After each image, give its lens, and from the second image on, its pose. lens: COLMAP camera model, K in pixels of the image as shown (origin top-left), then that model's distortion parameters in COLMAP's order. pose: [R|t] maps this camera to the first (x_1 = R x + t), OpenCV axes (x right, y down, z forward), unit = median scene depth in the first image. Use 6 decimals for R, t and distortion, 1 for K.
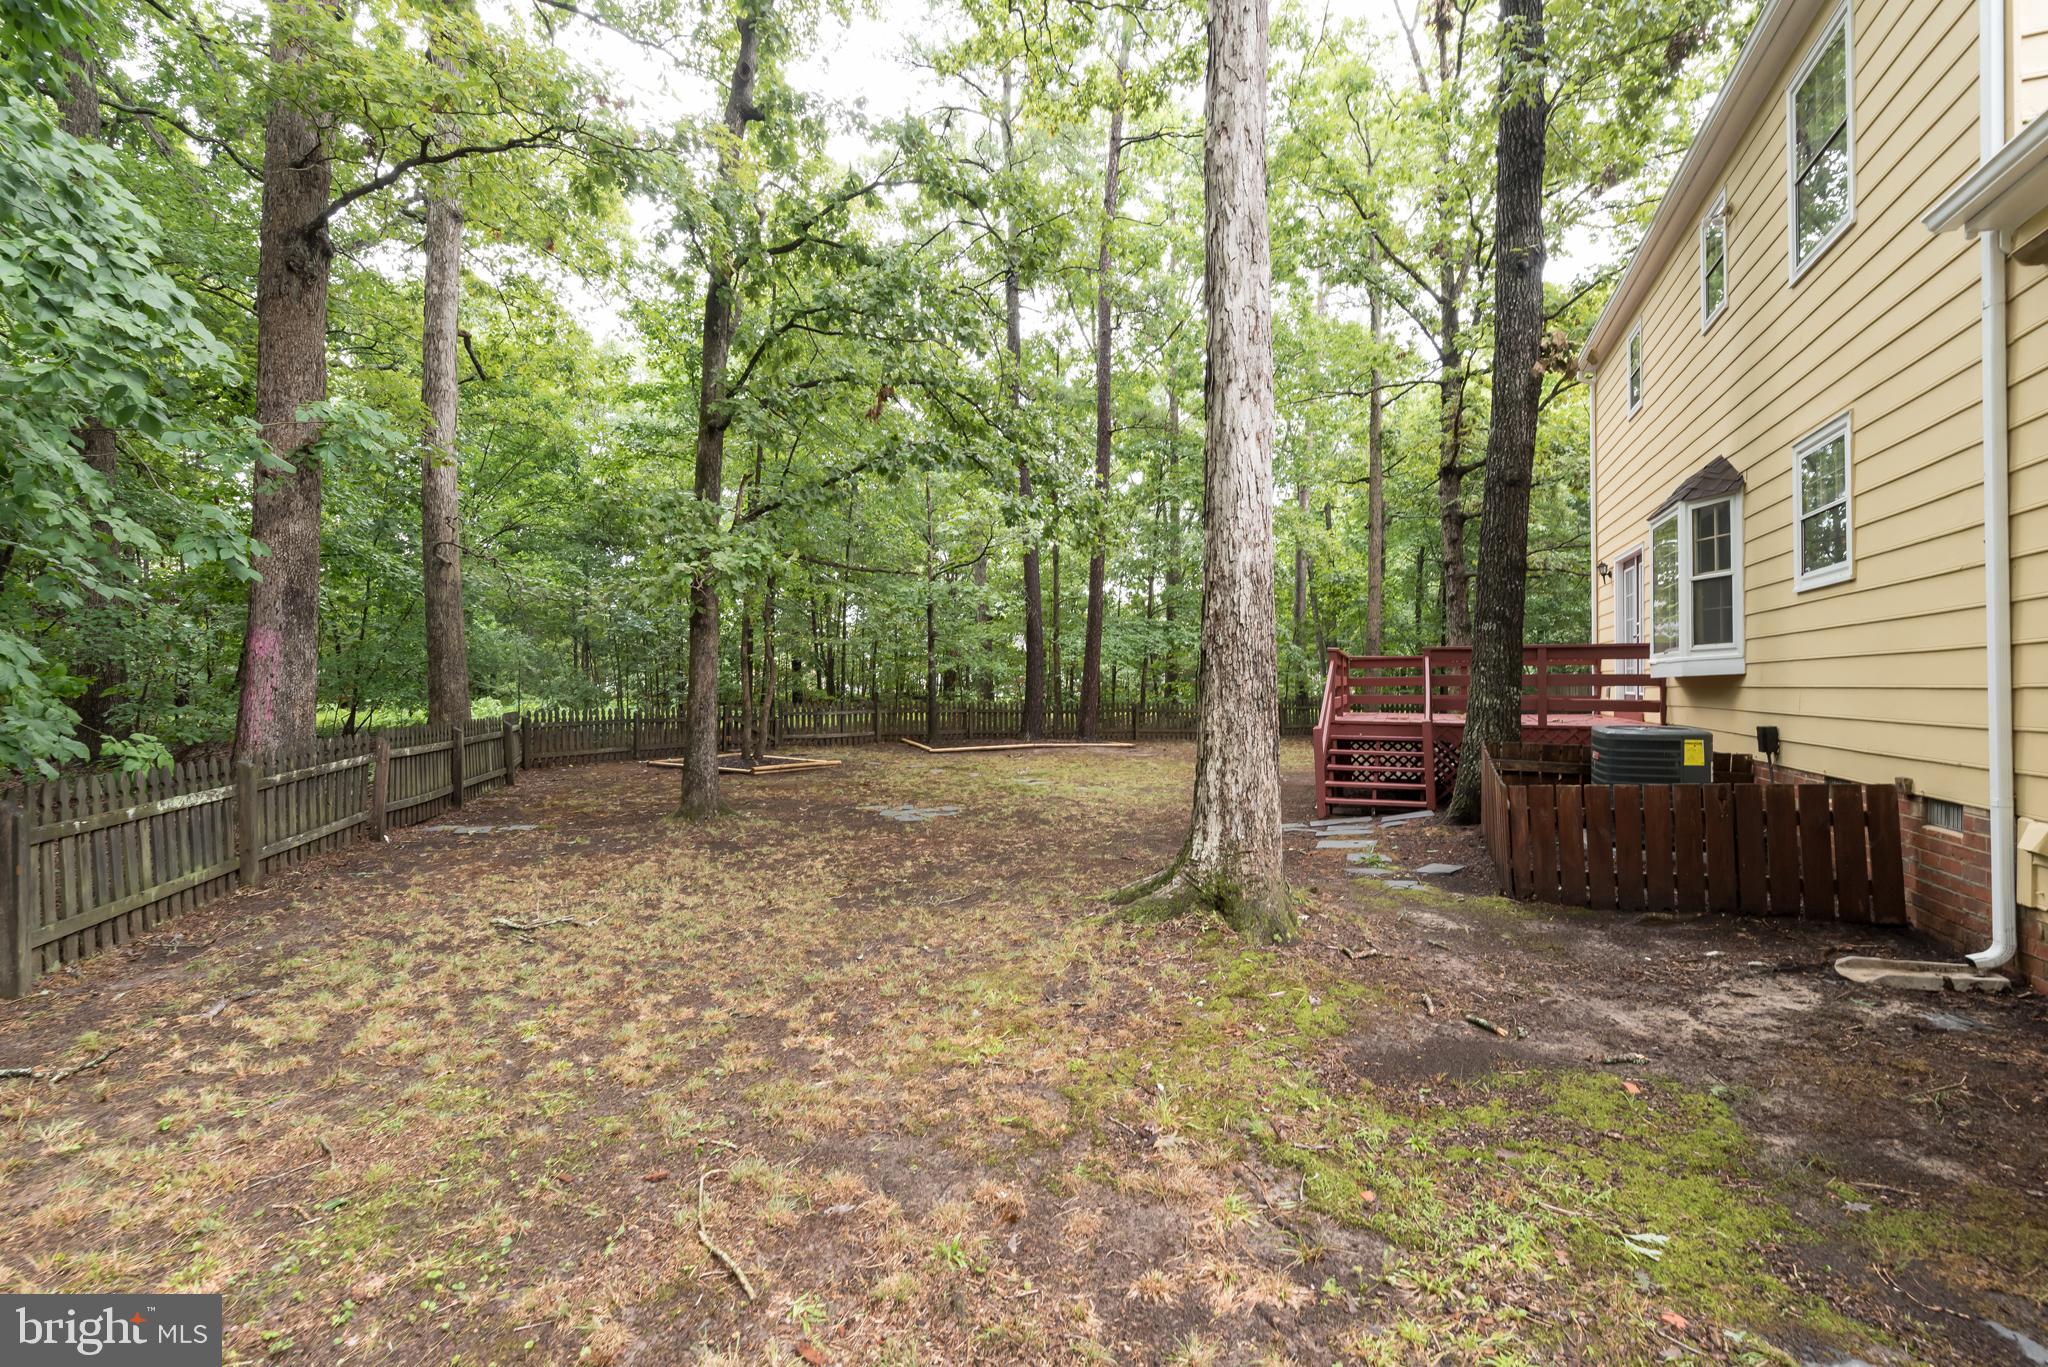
lens RADIAL K [[884.6, 0, 1027.0], [0, 884.6, 685.7], [0, 0, 1]] dist [0.000985, -0.000201]
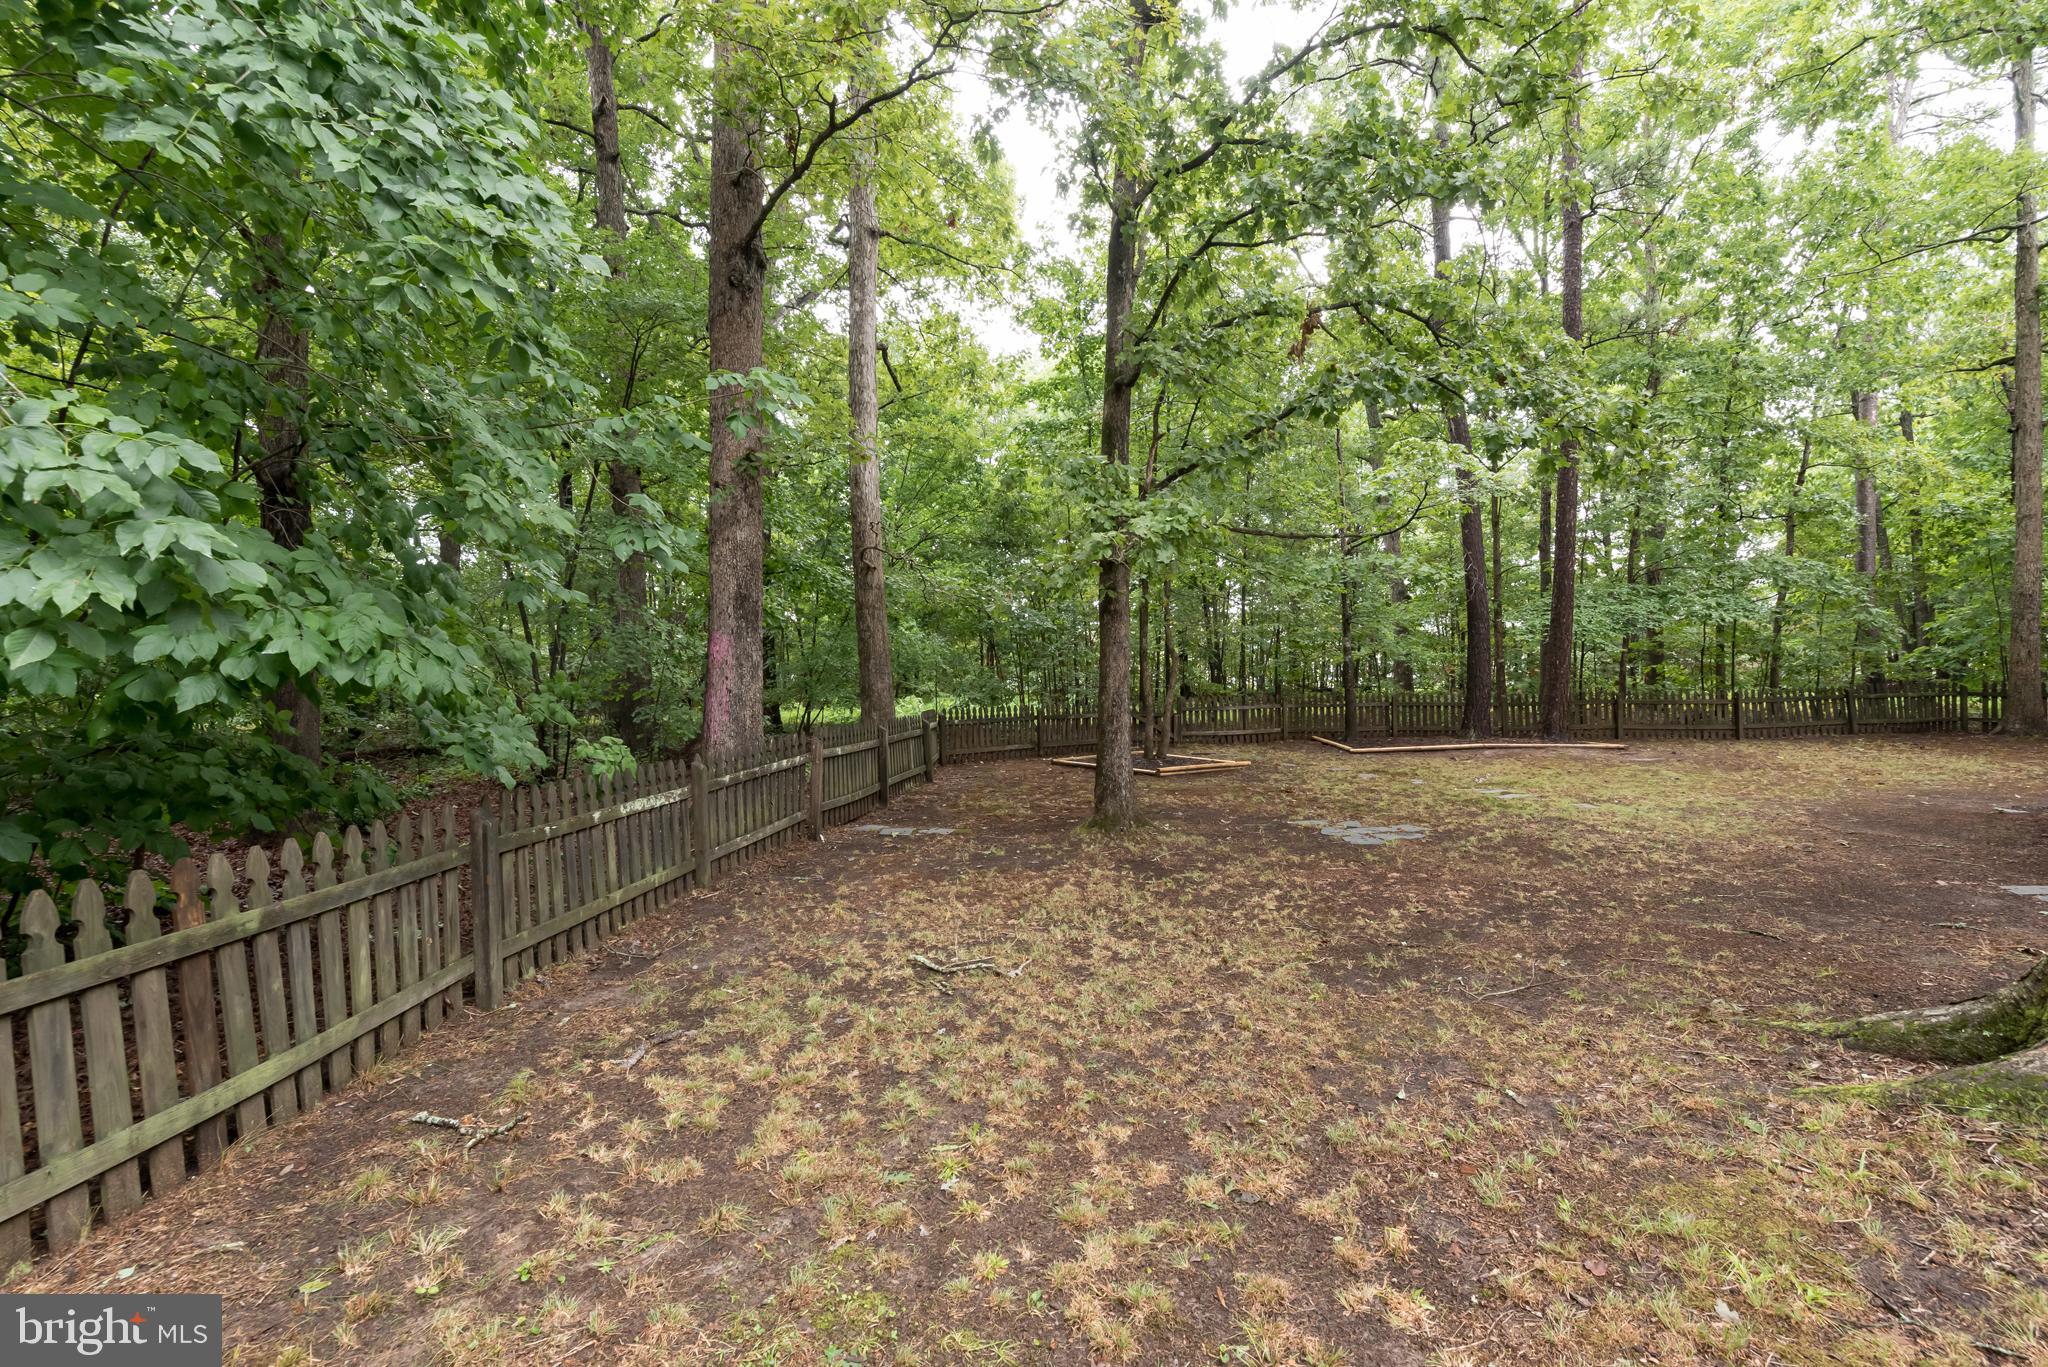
lens RADIAL K [[884.6, 0, 1027.0], [0, 884.6, 685.7], [0, 0, 1]] dist [0.000985, -0.000201]
pose [[0.912805, -0.017989, -0.408000, -0.110343], [0.020952, 0.999777, 0.002796, 0.002168], [0.407858, -0.011101, 0.912978, 0.201541]]
